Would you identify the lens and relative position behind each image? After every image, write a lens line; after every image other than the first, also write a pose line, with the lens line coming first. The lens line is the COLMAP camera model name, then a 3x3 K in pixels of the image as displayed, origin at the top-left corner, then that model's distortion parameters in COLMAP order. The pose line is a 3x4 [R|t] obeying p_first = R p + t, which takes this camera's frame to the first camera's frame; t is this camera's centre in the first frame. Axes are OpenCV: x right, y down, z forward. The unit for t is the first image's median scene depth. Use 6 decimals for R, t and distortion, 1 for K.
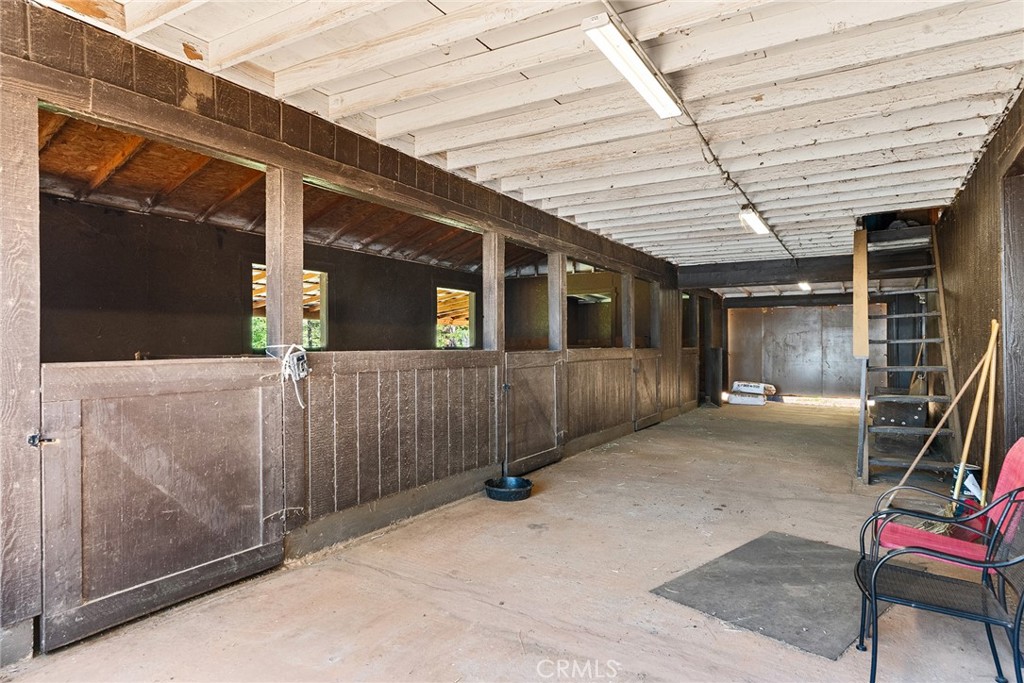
lens RADIAL K [[616.9, 0, 512.5], [0, 616.9, 341.4], [0, 0, 1]] dist [0.000664, -0.000897]
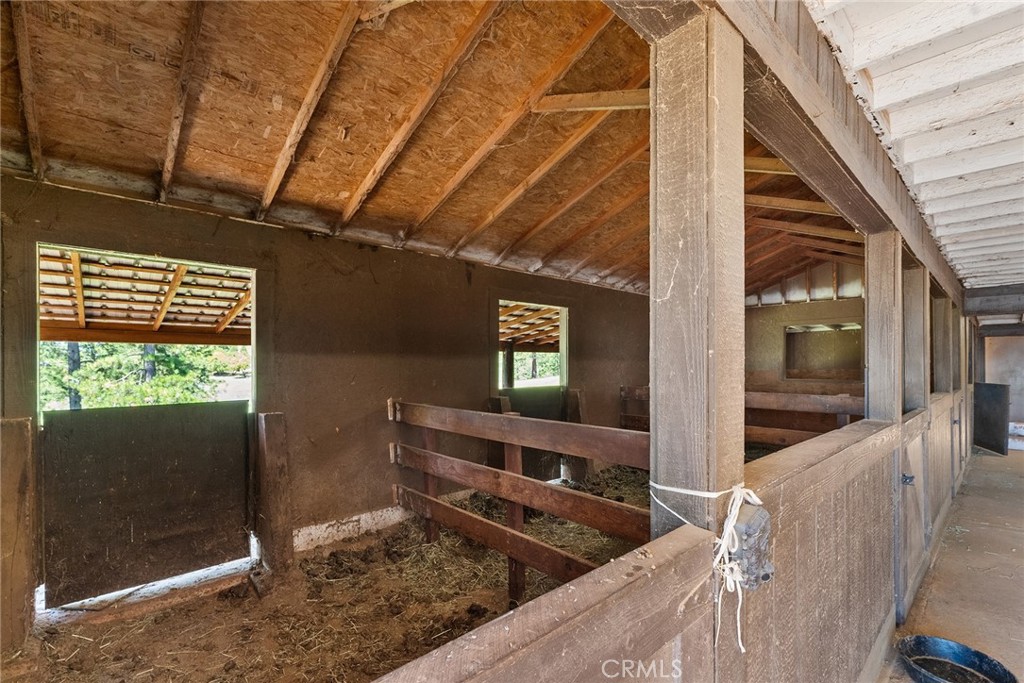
lens RADIAL K [[461.2, 0, 512.7], [0, 461.2, 351.6], [0, 0, 1]] dist [0.000072, -0.000115]
pose [[0.954909, -0.003215, -0.296881, -0.216235], [-0.002477, 0.999820, -0.018794, -0.038071], [0.296888, 0.018682, 0.954730, 0.376067]]
